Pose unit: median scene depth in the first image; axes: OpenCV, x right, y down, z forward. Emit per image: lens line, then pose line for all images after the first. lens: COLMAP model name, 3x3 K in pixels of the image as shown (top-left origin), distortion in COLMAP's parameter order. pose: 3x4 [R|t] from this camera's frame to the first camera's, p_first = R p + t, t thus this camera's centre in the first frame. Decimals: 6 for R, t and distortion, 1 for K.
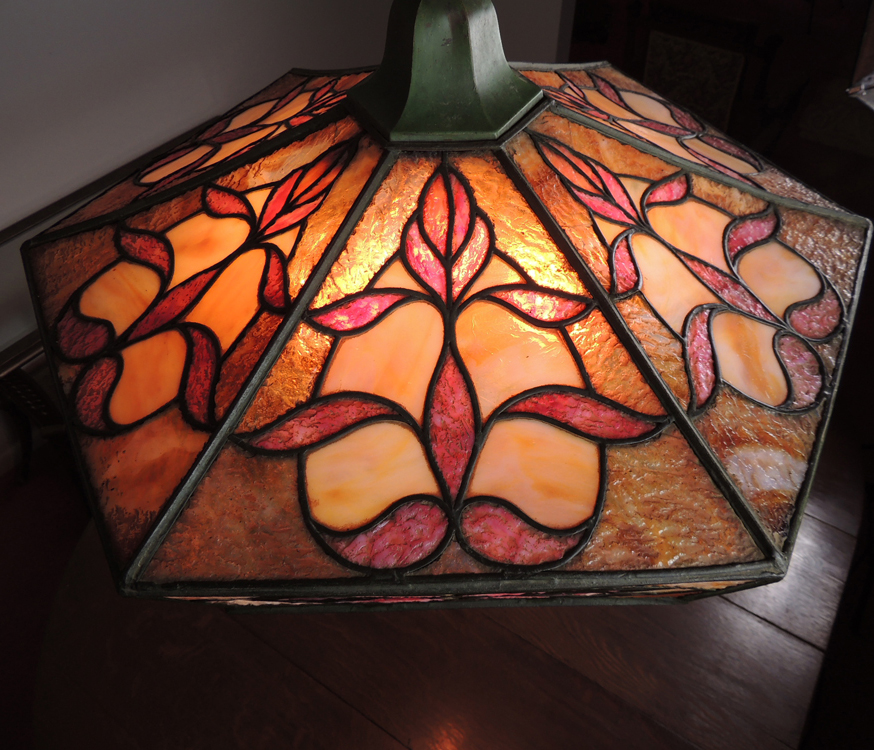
lens RADIAL K [[659.6, 0, 437.0], [0, 659.6, 375.0], [0, 0, 1]] dist [-0.001247, -0.000562]
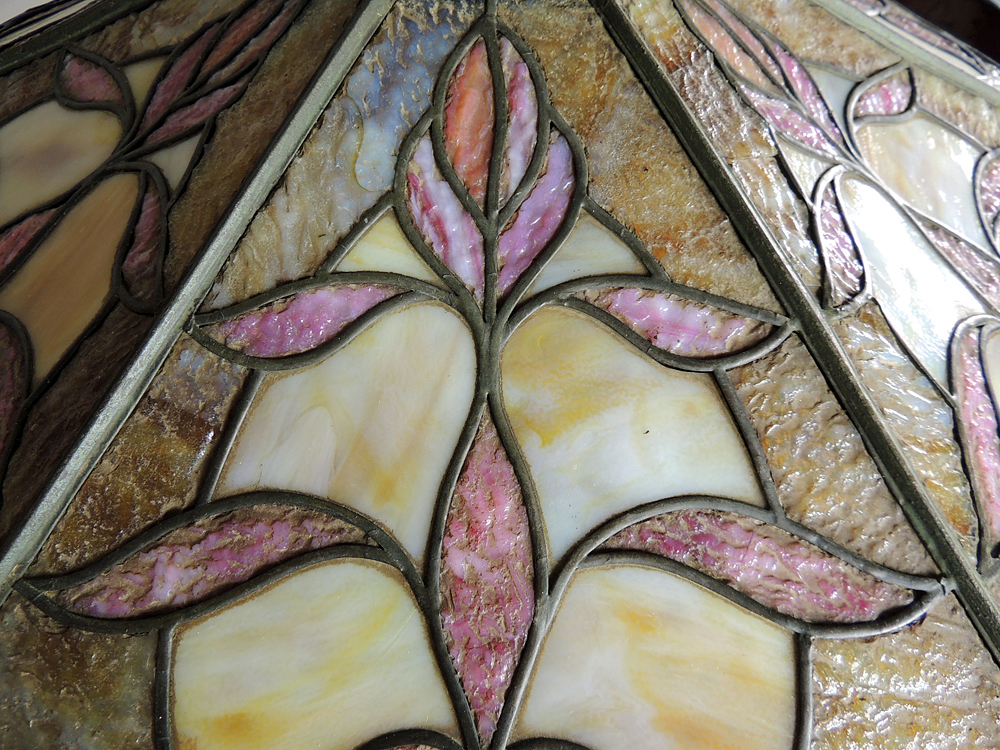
lens RADIAL K [[709.0, 0, 500.0], [0, 709.0, 375.0], [0, 0, 1]] dist [0.006530, 0.005015]
pose [[0.998387, 0.028678, 0.048996, 0.002144], [-0.033522, 0.994311, 0.101105, -0.113985], [-0.045817, -0.102585, 0.993669, 0.471186]]
